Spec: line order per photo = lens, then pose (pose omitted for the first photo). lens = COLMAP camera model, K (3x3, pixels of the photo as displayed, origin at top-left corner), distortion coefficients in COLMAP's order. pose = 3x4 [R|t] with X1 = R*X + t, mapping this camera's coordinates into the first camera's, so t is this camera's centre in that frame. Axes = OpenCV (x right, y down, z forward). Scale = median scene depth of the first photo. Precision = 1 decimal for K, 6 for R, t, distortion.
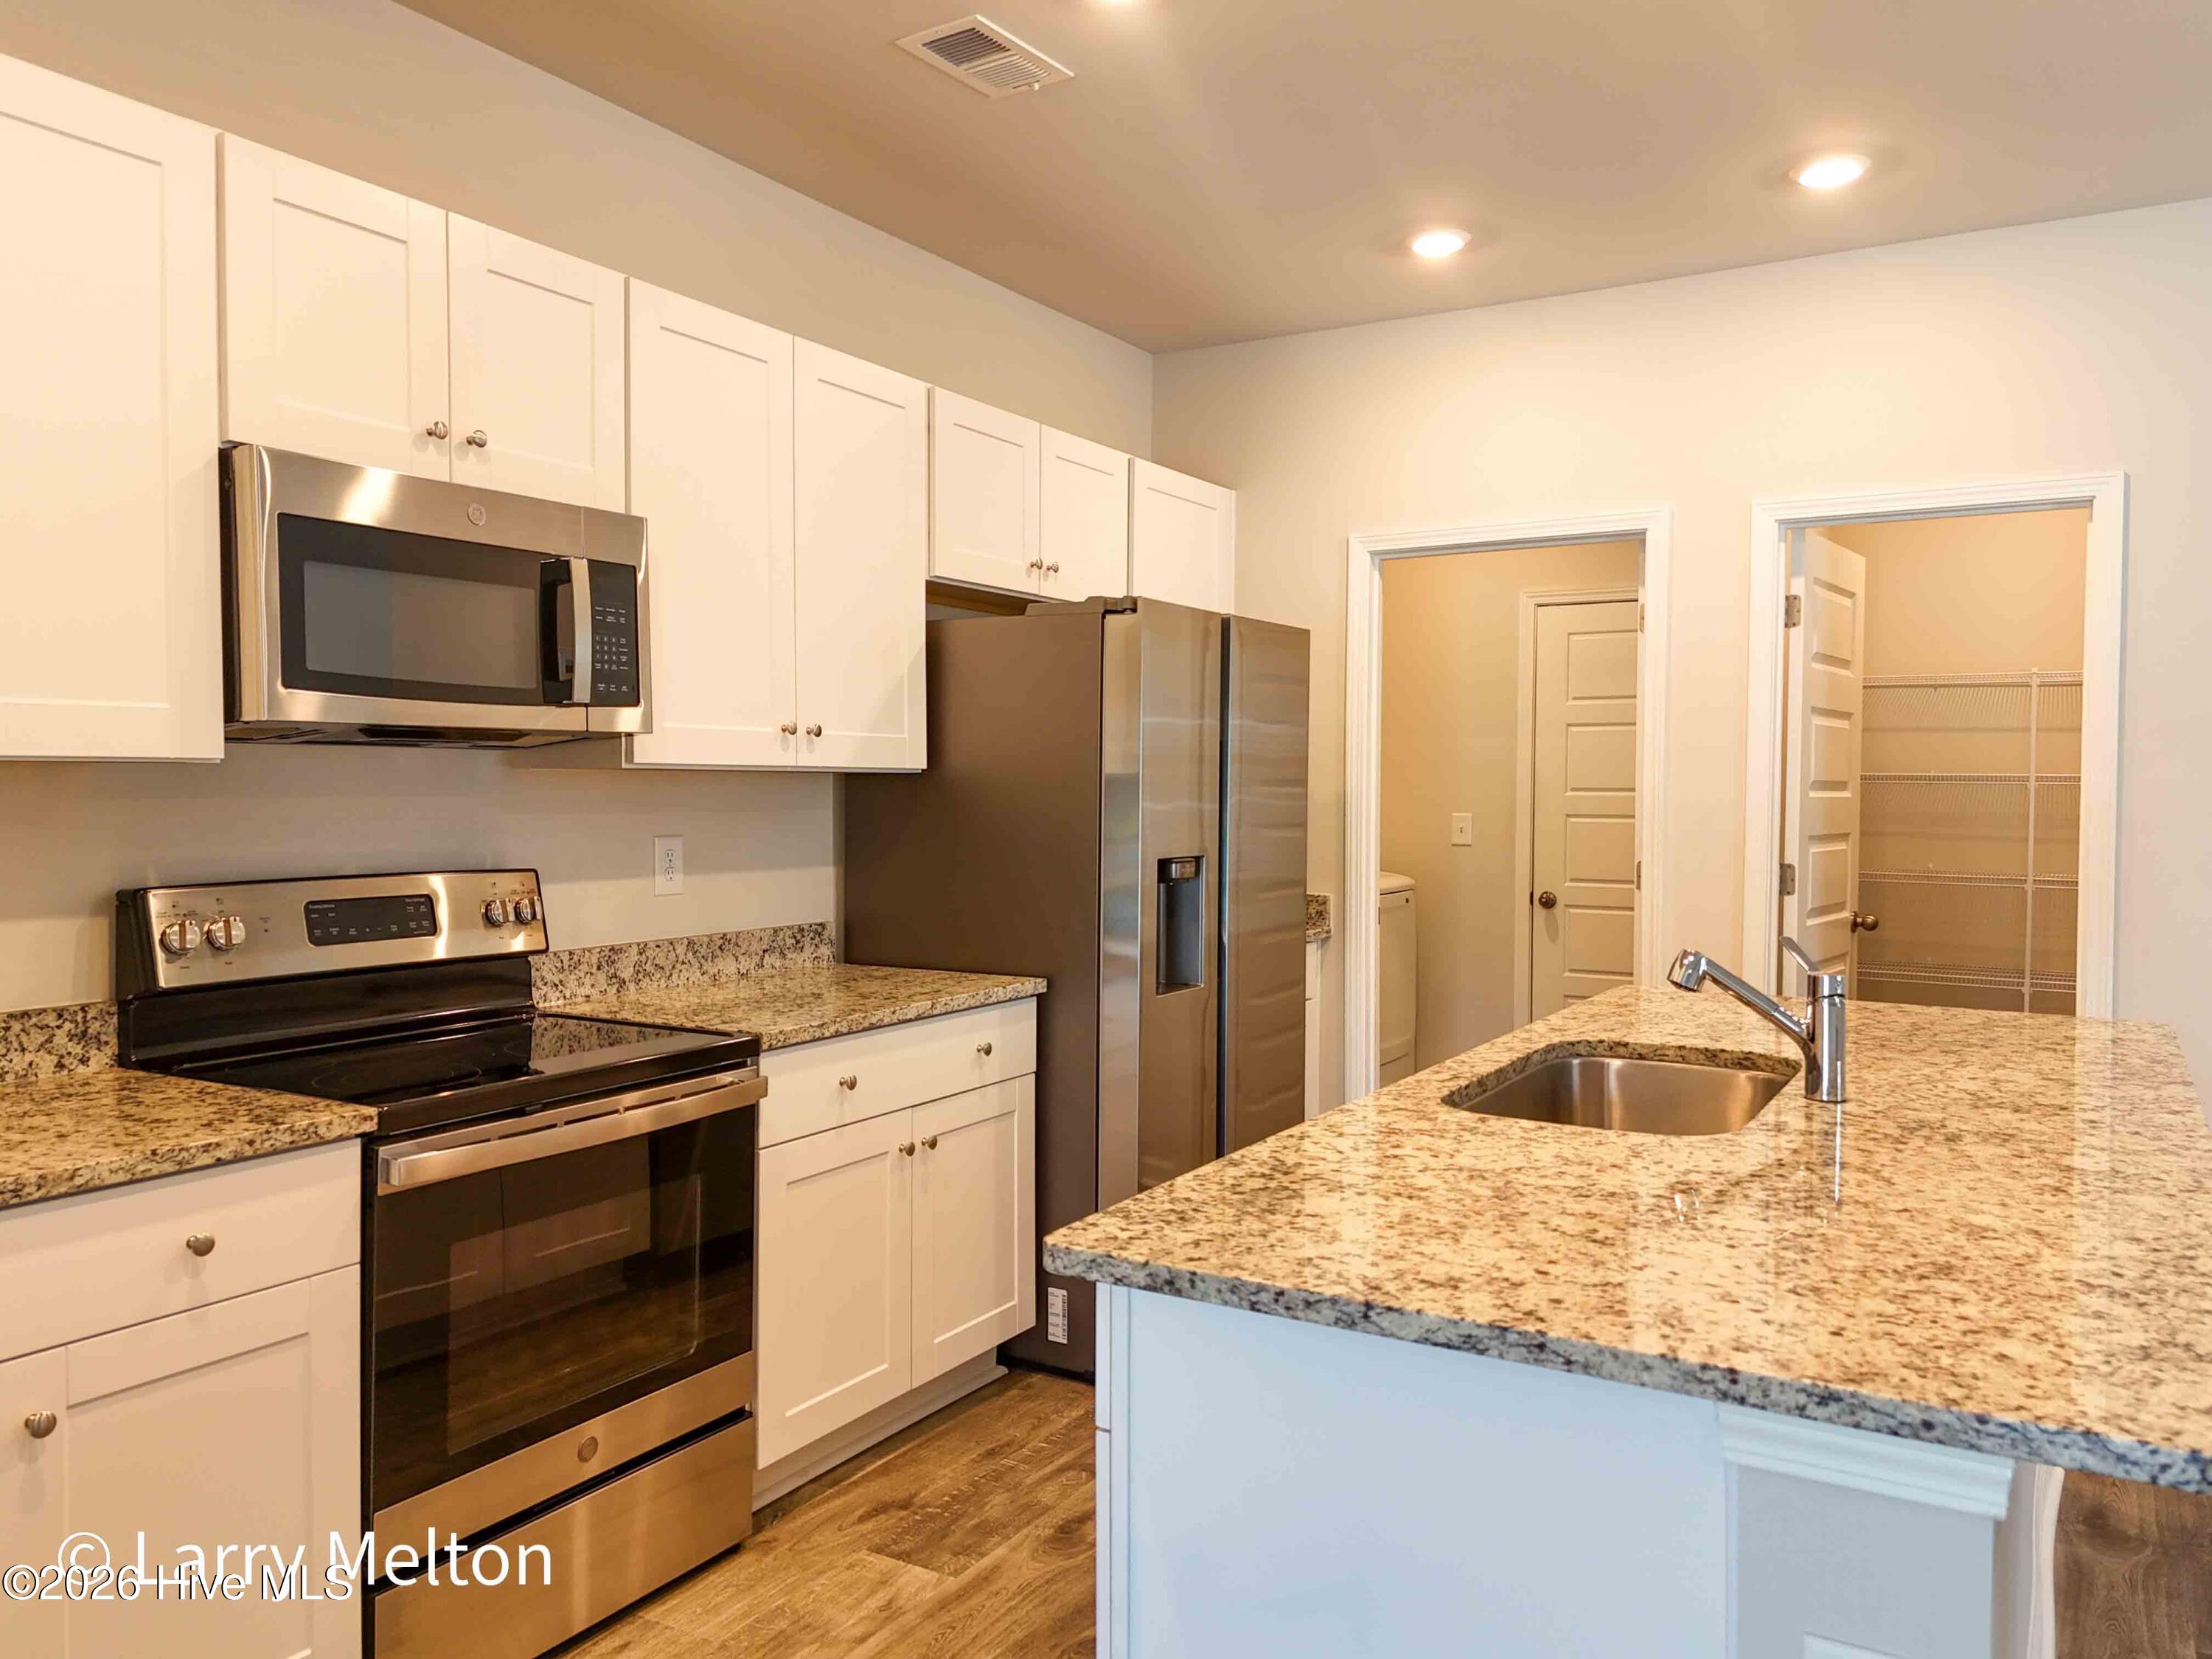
lens RADIAL K [[1651.2, 0, 1117.5], [0, 1651.2, 820.7], [0, 0, 1]] dist [0.066974, -0.052977]
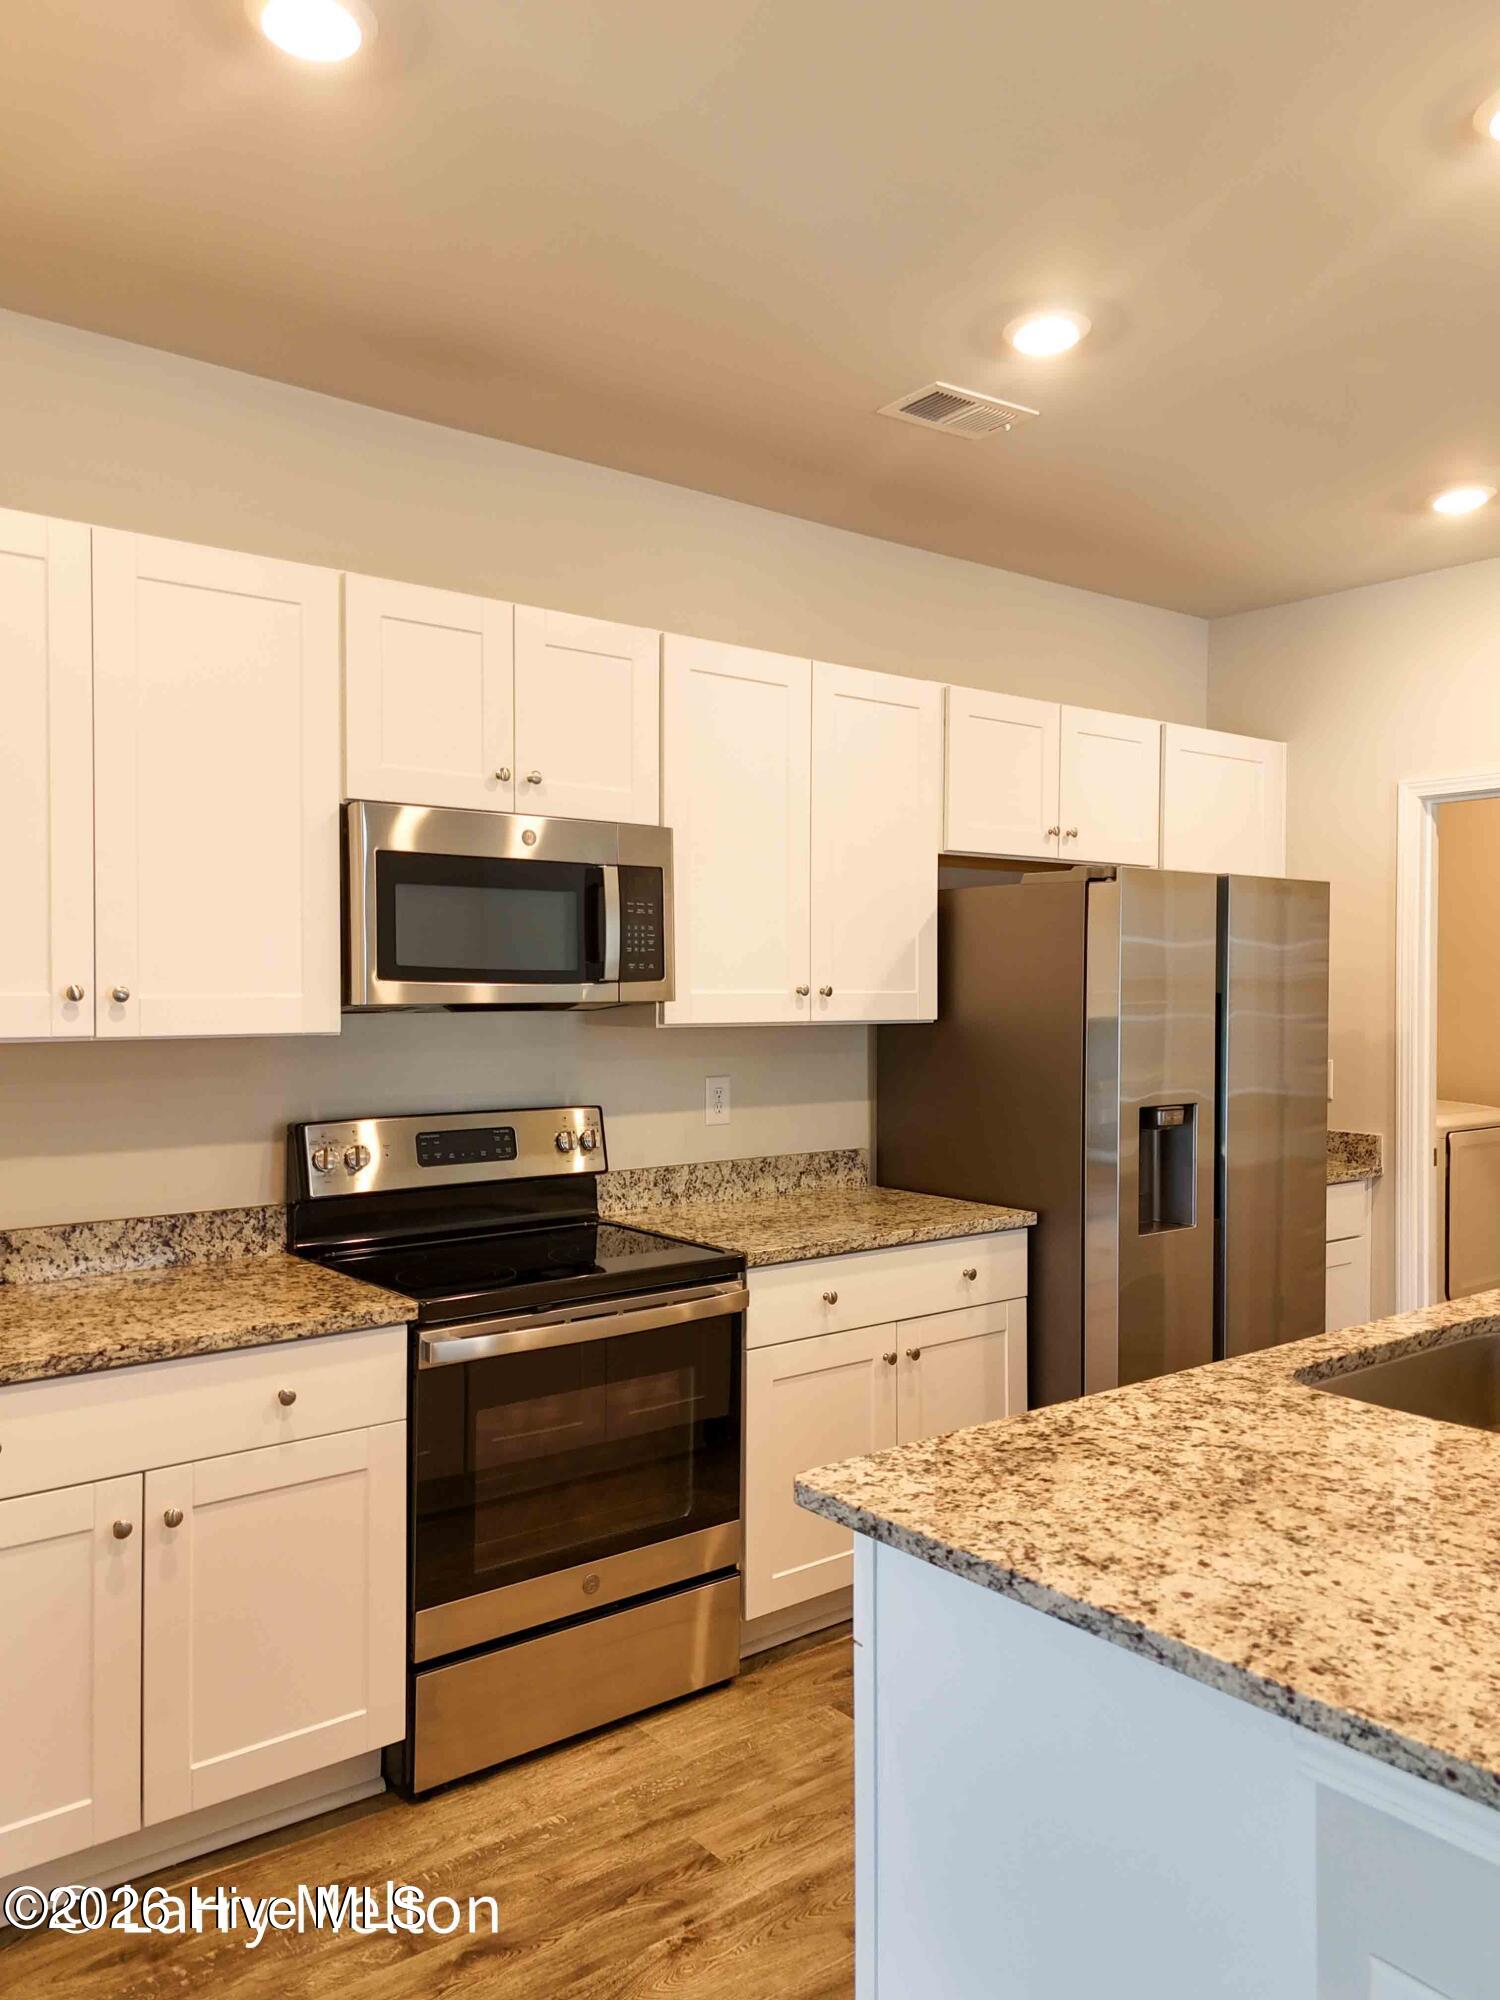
lens RADIAL K [[1493.0, 0, 740.3], [0, 1493.0, 993.3], [0, 0, 1]] dist [0.066974, -0.052977]
pose [[0.932732, 0.000497, -0.360571, 0.169121], [-0.007030, 0.999834, -0.016806, -0.041130], [0.360503, 0.018211, 0.932580, -0.014420]]
